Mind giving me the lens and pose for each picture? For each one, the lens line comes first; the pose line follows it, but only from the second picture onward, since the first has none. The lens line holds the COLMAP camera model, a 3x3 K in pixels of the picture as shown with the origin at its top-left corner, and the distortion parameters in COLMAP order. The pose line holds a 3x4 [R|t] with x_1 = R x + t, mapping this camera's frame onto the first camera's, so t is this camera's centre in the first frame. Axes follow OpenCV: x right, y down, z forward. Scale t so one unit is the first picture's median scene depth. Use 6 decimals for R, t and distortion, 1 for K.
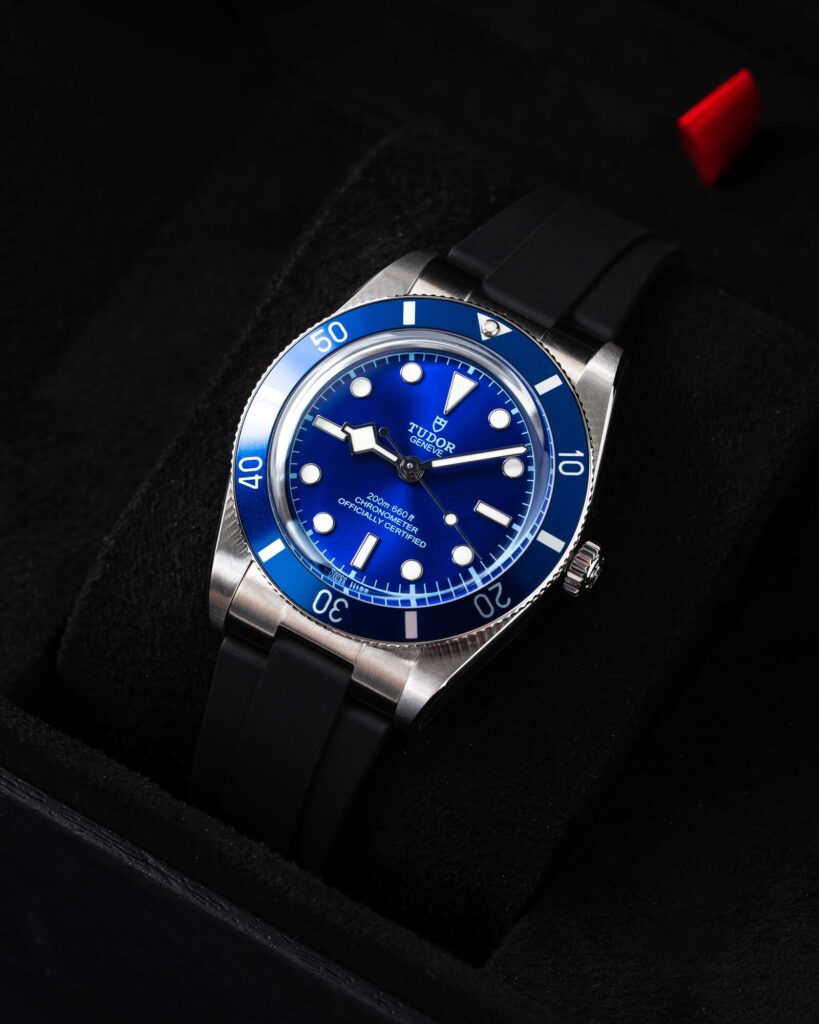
lens RADIAL K [[4865.8, 0, 411.7], [0, 4865.8, 509.0], [0, 0, 1]] dist [0.131241, 0.000000]
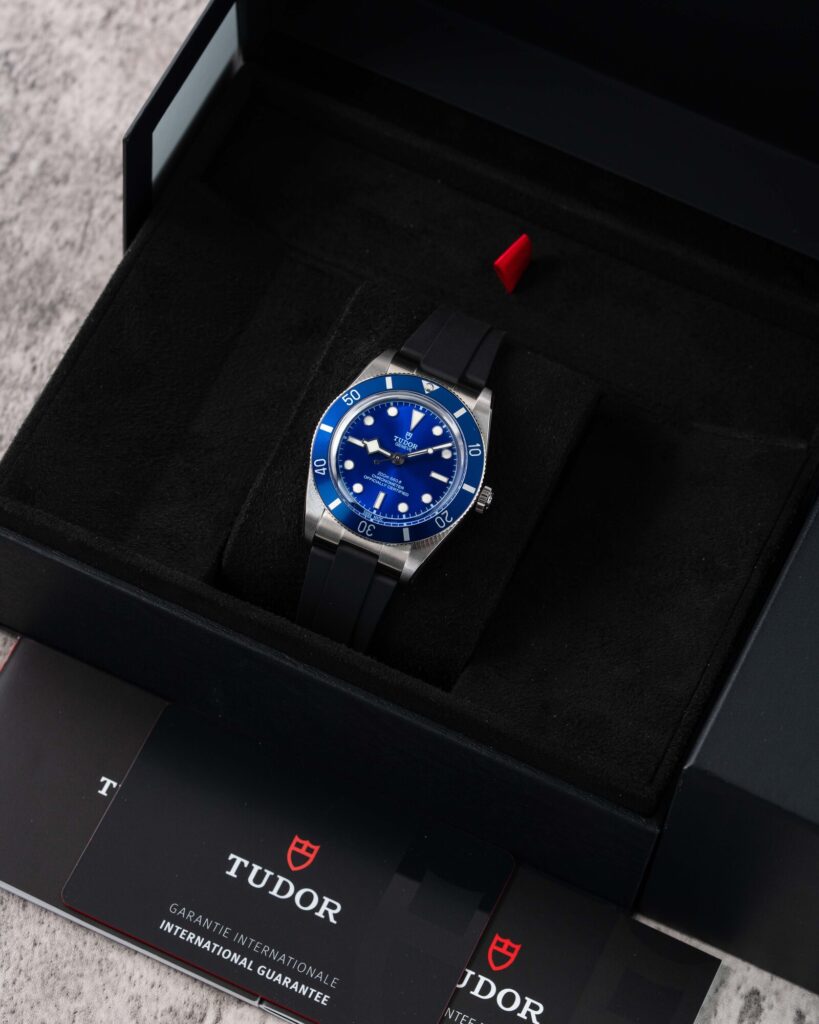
lens RADIAL K [[4865.8, 0, 408.5], [0, 4865.8, 514.3], [0, 0, 1]] dist [0.131241, 0.000000]
pose [[0.990081, -0.087667, 0.109787, -0.223999], [0.080980, 0.994662, 0.063954, -0.116218], [-0.114808, -0.054429, 0.991895, -1.052436]]
